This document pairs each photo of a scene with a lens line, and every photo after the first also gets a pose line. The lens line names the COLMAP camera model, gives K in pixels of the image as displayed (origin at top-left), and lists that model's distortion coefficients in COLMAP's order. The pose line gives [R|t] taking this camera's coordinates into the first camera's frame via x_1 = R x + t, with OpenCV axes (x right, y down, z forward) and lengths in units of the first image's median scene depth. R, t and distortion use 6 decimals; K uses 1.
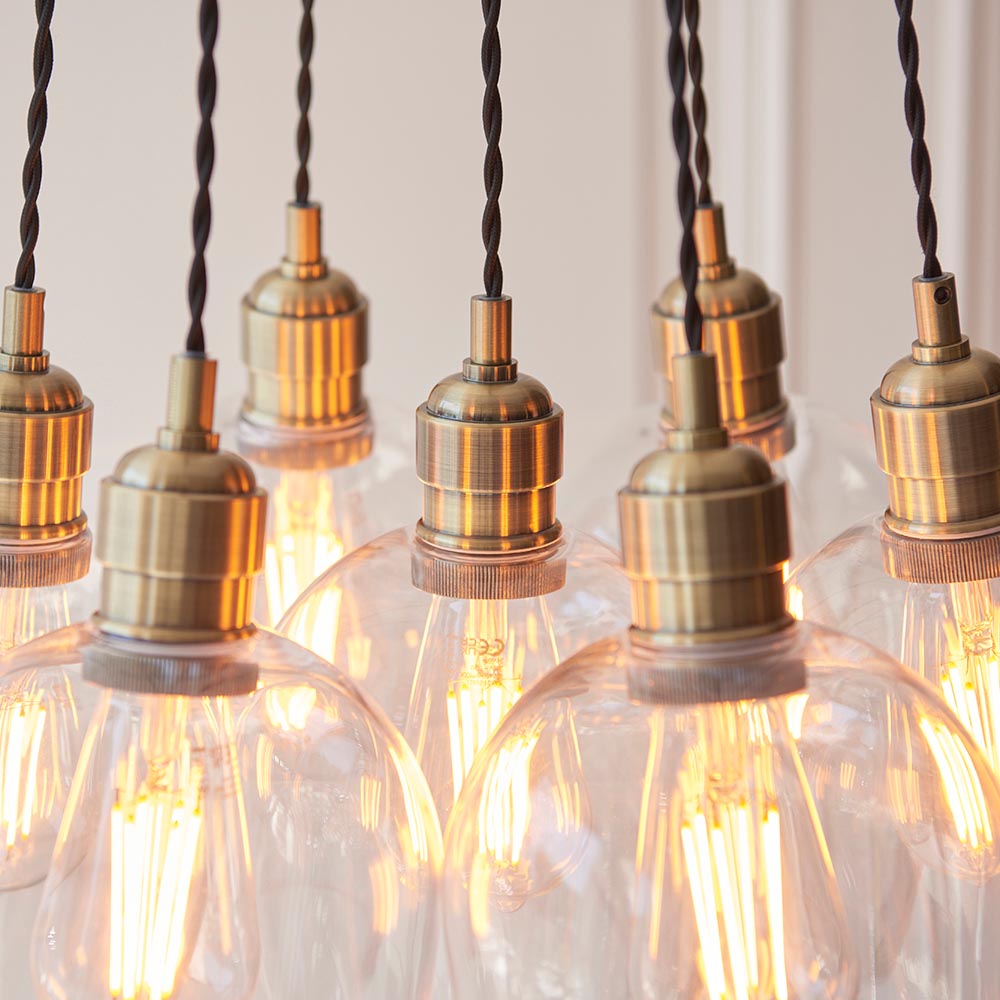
lens RADIAL K [[2196.2, 0, 500.0], [0, 2196.2, 500.0], [0, 0, 1]] dist [-0.042813, 0.665604]
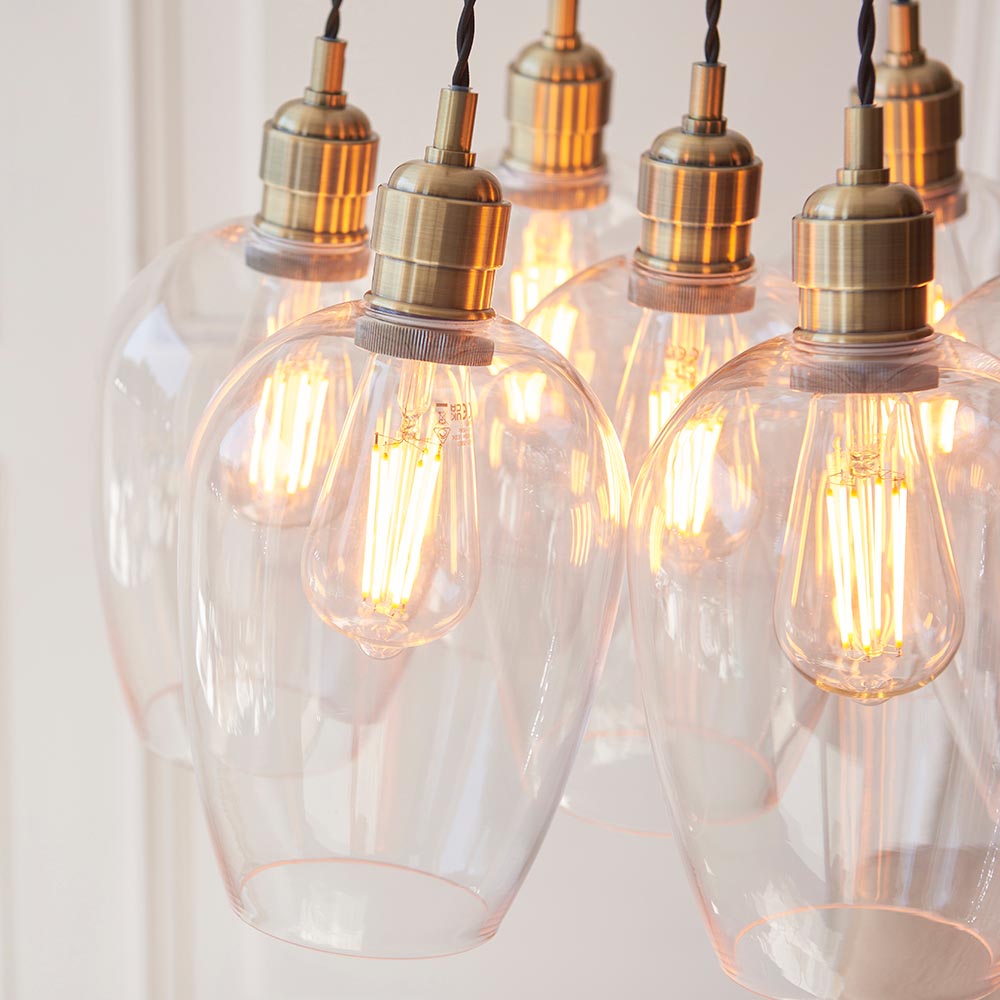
lens RADIAL K [[2069.1, 0, 500.7], [0, 2069.1, 452.6], [0, 0, 1]] dist [0.029631, -0.078887]
pose [[0.988773, 0.072795, -0.130494, 0.046763], [-0.067164, 0.996632, 0.047051, 0.074800], [0.133479, -0.037758, 0.990332, -0.149392]]
